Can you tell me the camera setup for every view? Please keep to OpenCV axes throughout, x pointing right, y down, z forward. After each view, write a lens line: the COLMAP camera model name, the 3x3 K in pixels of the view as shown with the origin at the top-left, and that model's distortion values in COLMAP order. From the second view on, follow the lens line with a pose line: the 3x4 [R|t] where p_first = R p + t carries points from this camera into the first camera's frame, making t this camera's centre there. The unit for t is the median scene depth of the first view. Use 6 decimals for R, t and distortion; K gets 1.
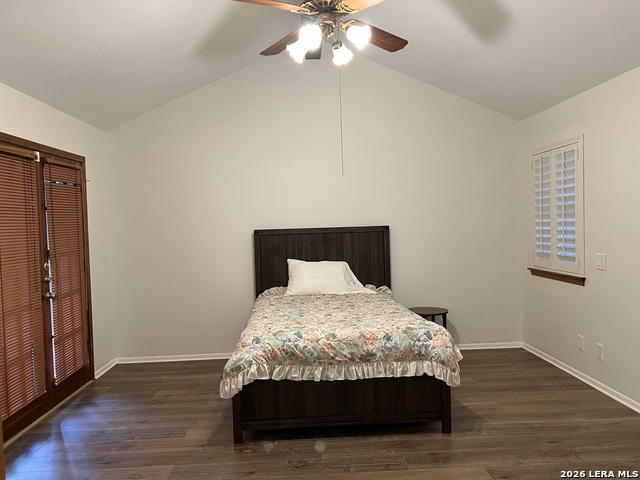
lens RADIAL K [[485.0, 0, 320.2], [0, 485.0, 240.4], [0, 0, 1]] dist [0.031215, -0.013396]
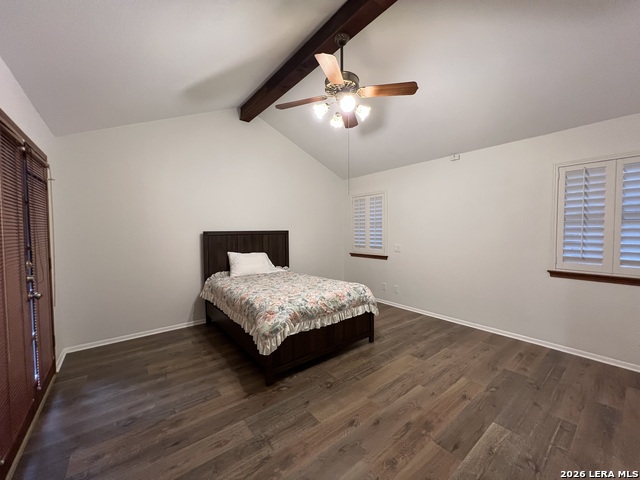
lens RADIAL K [[256.7, 0, 320.0], [0, 256.7, 239.3], [0, 0, 1]] dist [-0.001843, 0.000021]
pose [[0.808434, 0.000191, 0.588587, -0.449838], [0.006609, 0.999934, -0.009402, 0.014146], [-0.588550, 0.011491, 0.808379, 0.315258]]
